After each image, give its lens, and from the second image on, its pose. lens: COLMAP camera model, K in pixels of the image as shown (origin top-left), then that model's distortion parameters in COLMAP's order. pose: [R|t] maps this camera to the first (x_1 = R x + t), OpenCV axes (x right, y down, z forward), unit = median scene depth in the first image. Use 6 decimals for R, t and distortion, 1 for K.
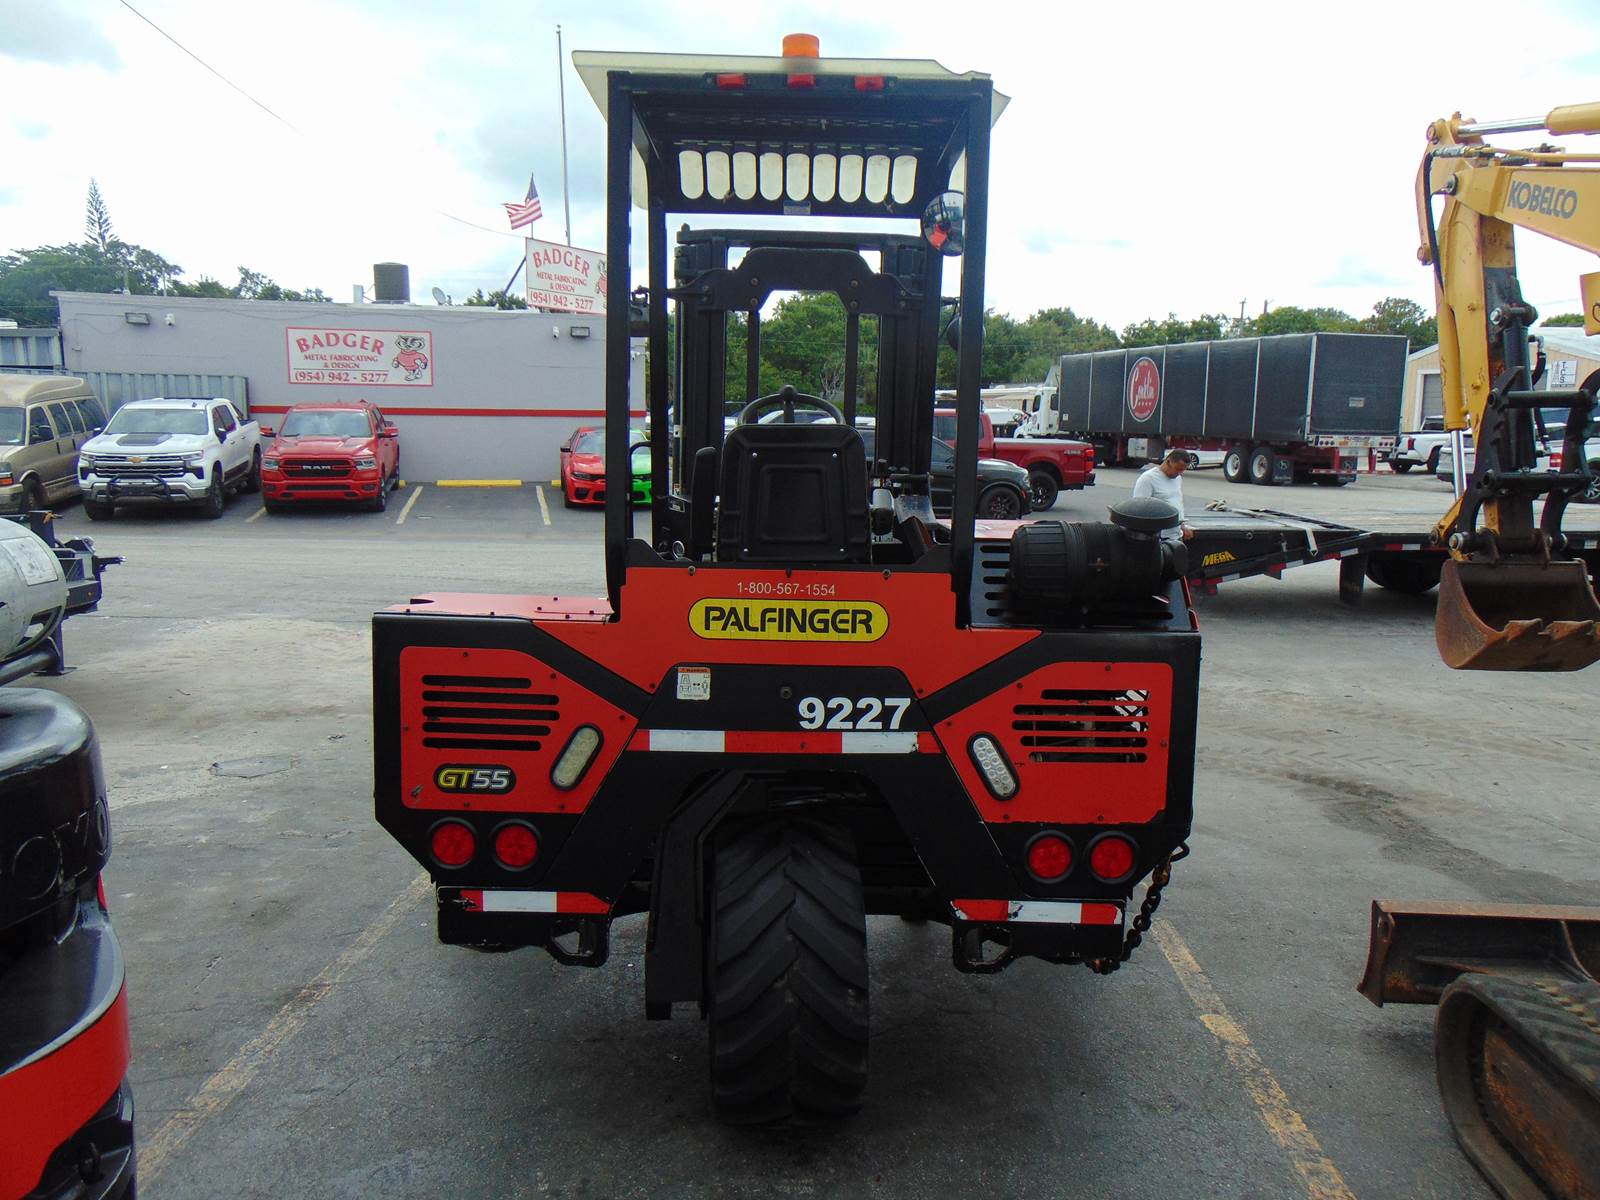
lens RADIAL K [[1198.4, 0, 797.1], [0, 1198.4, 594.0], [0, 0, 1]] dist [-0.012728, 0.039840]
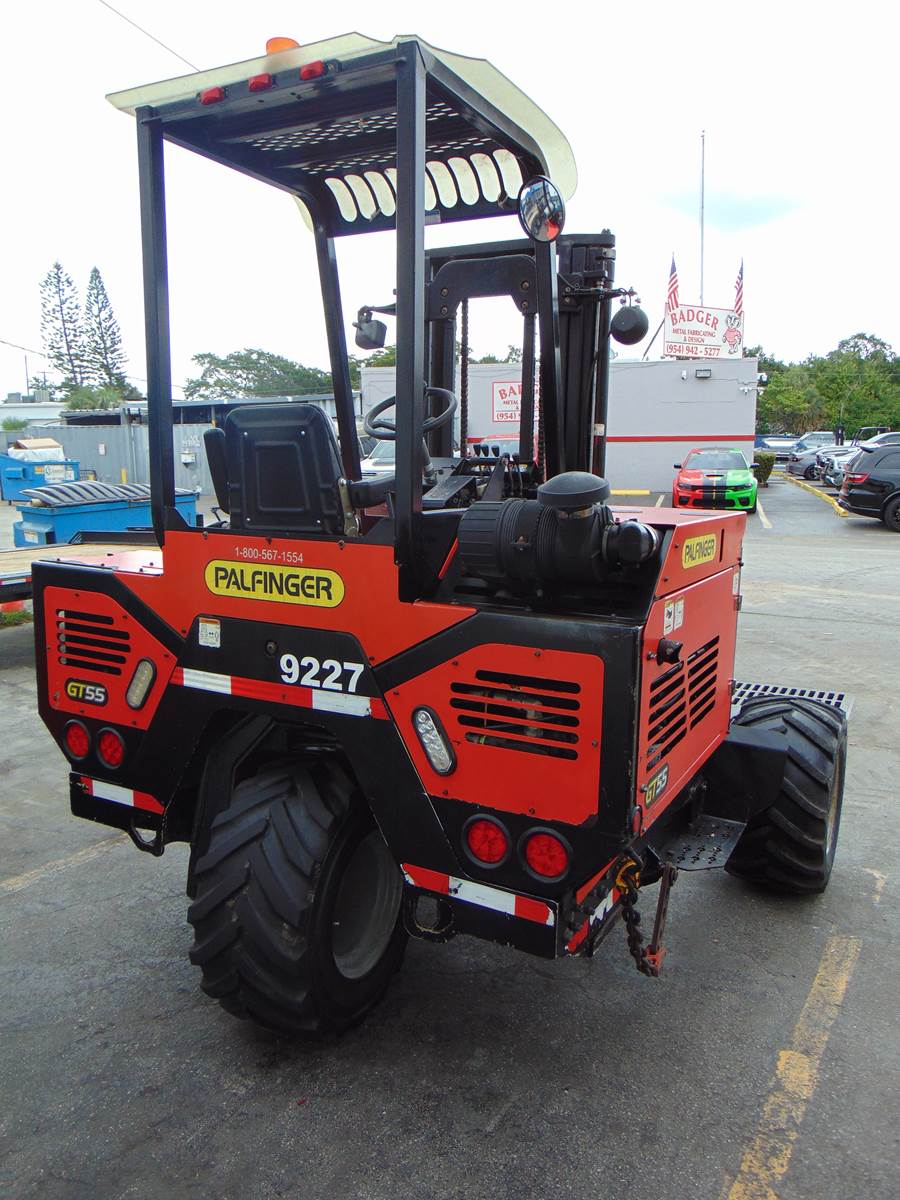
lens RADIAL K [[898.8, 0, 444.8], [0, 898.8, 595.3], [0, 0, 1]] dist [-0.012728, 0.039840]
pose [[0.872041, 0.066080, -0.484951, 0.527161], [-0.057495, 0.997814, 0.032577, -0.003279], [0.486043, -0.000526, 0.873935, 0.341591]]
